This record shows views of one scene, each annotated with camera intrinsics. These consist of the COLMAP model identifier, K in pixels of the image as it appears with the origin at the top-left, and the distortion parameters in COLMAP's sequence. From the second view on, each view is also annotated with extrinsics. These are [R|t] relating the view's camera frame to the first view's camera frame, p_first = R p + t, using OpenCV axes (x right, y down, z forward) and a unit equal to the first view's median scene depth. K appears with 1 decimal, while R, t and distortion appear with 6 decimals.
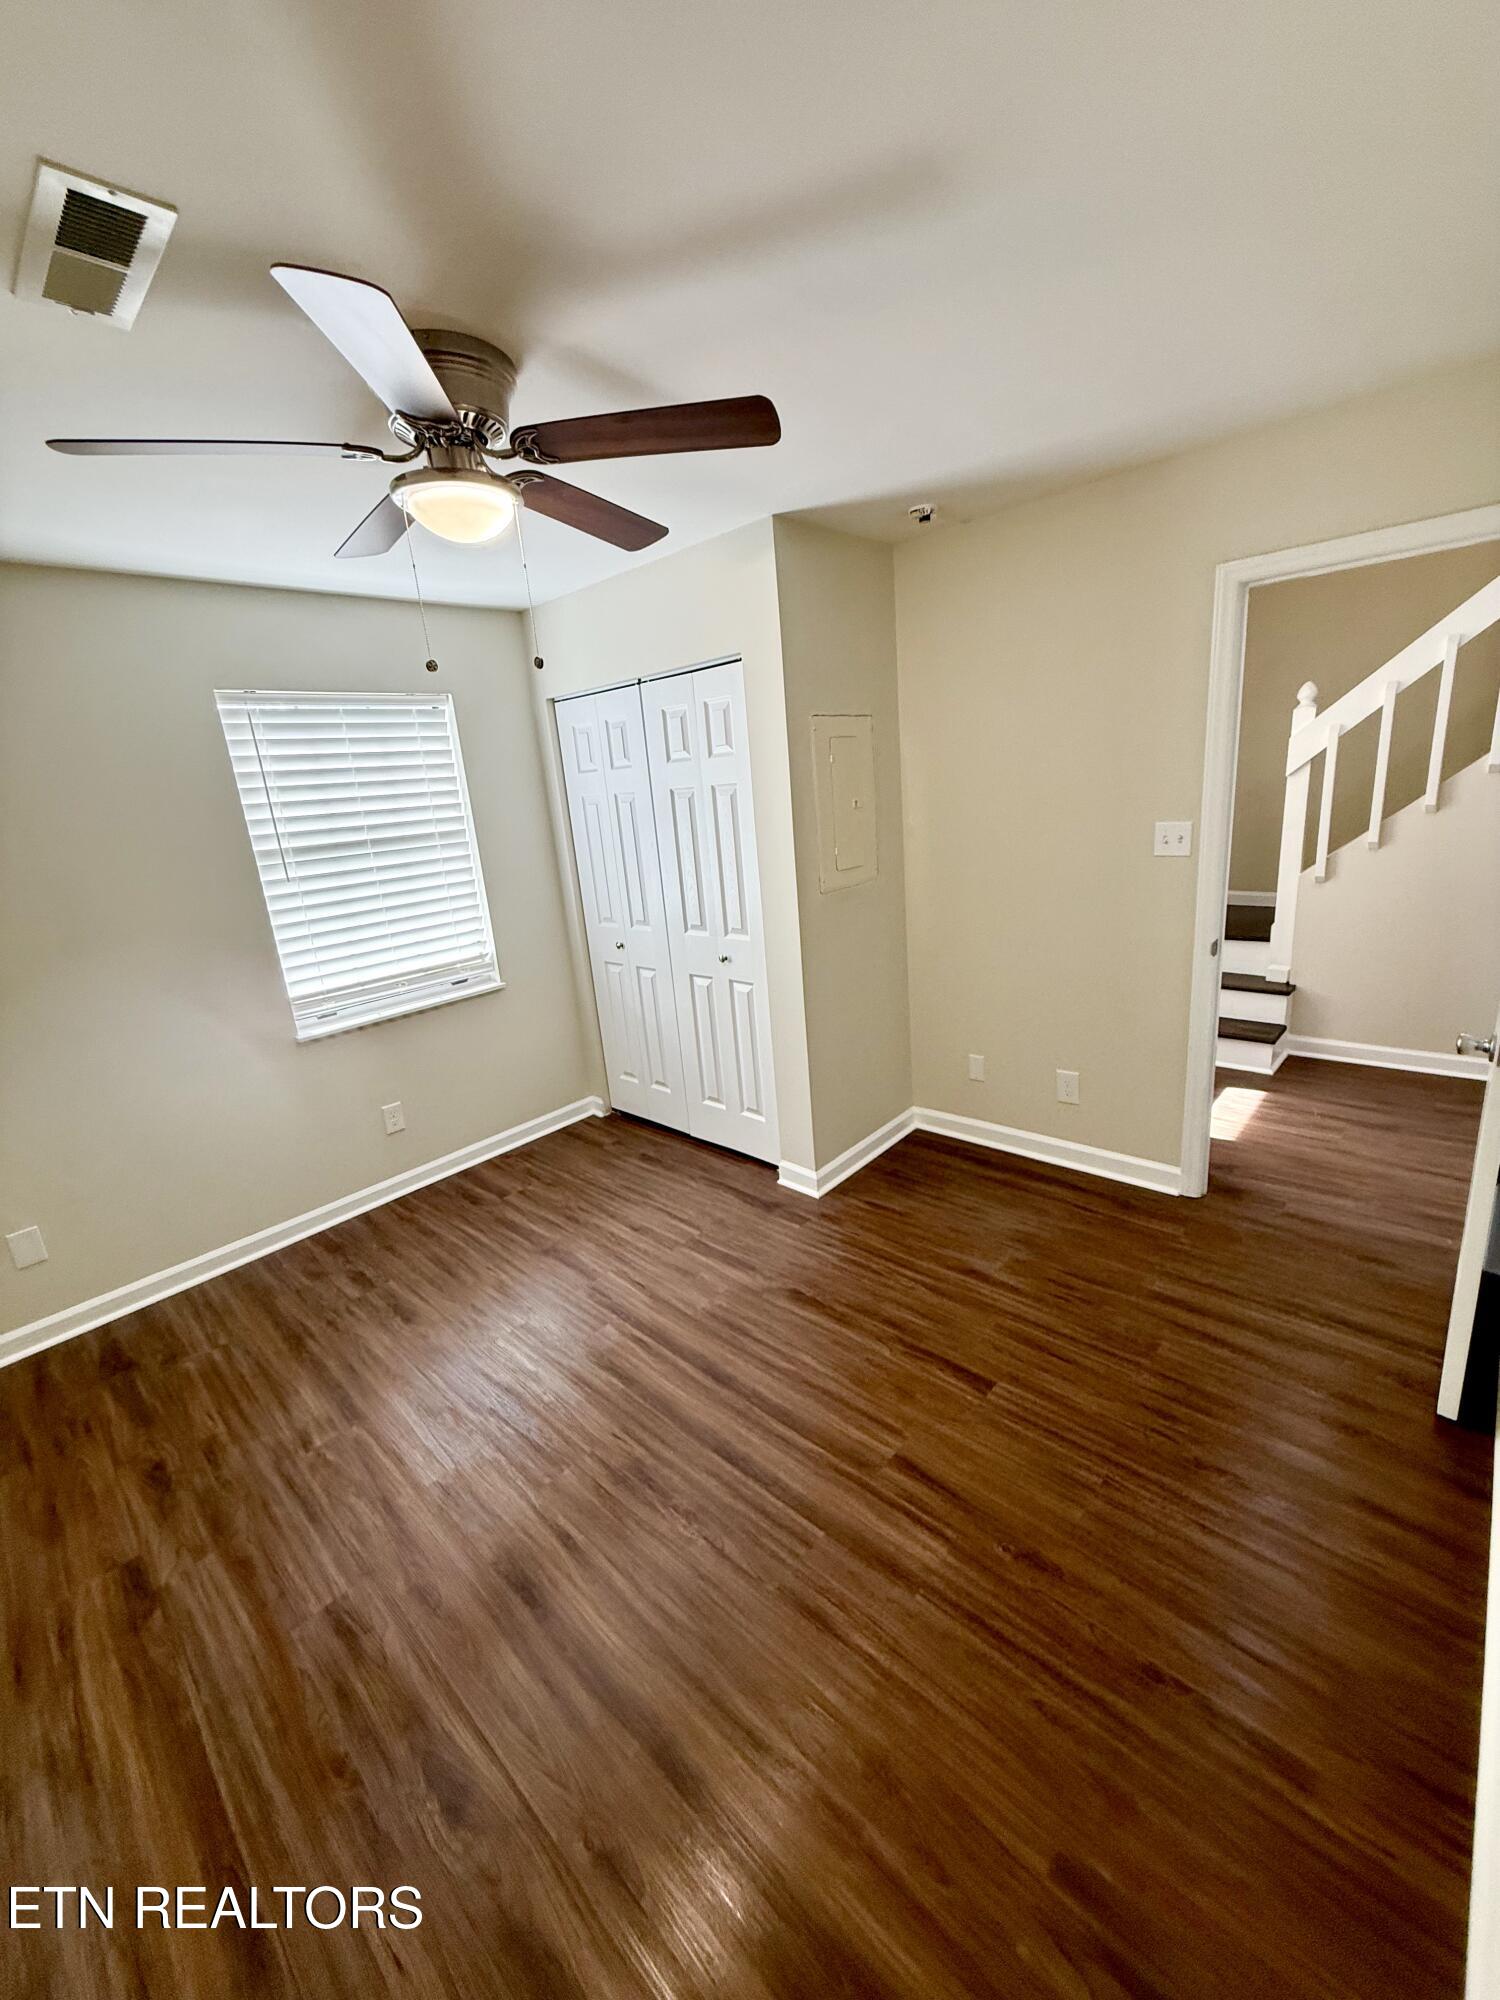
lens RADIAL K [[794.1, 0, 745.9], [0, 794.1, 980.5], [0, 0, 1]] dist [0.001143, -0.000794]
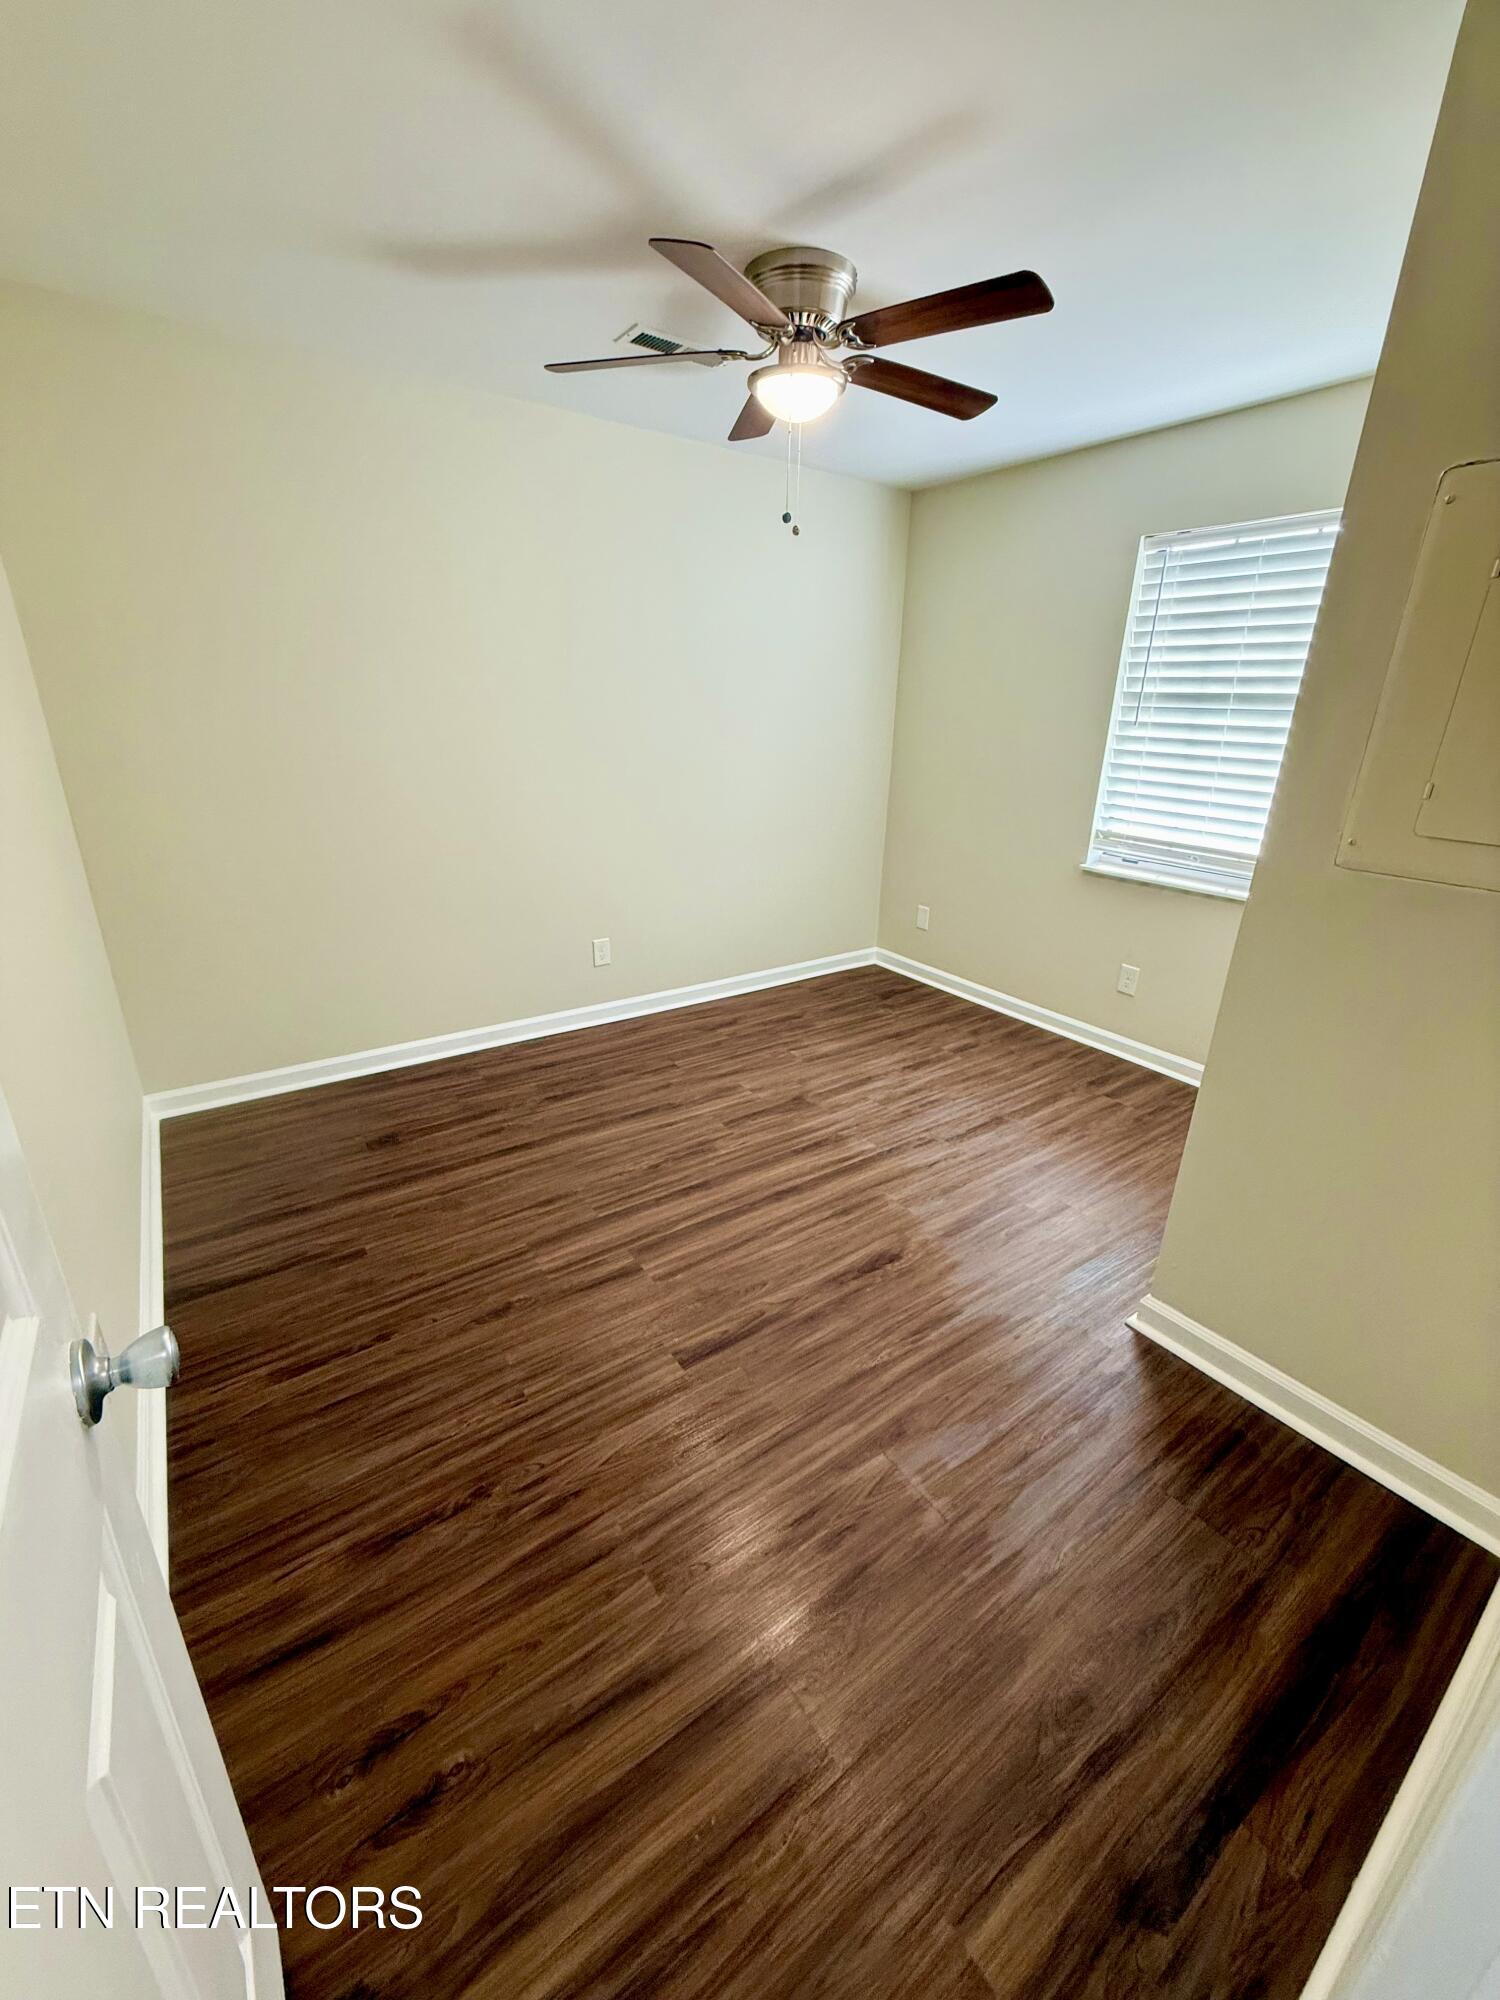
lens RADIAL K [[794.1, 0, 751.0], [0, 794.1, 979.6], [0, 0, 1]] dist [0.001143, -0.000794]
pose [[-0.194634, 0.399731, -0.895730, 0.728182], [-0.245779, 0.864187, 0.439060, -0.200588], [0.949584, 0.305608, -0.069955, 0.811224]]
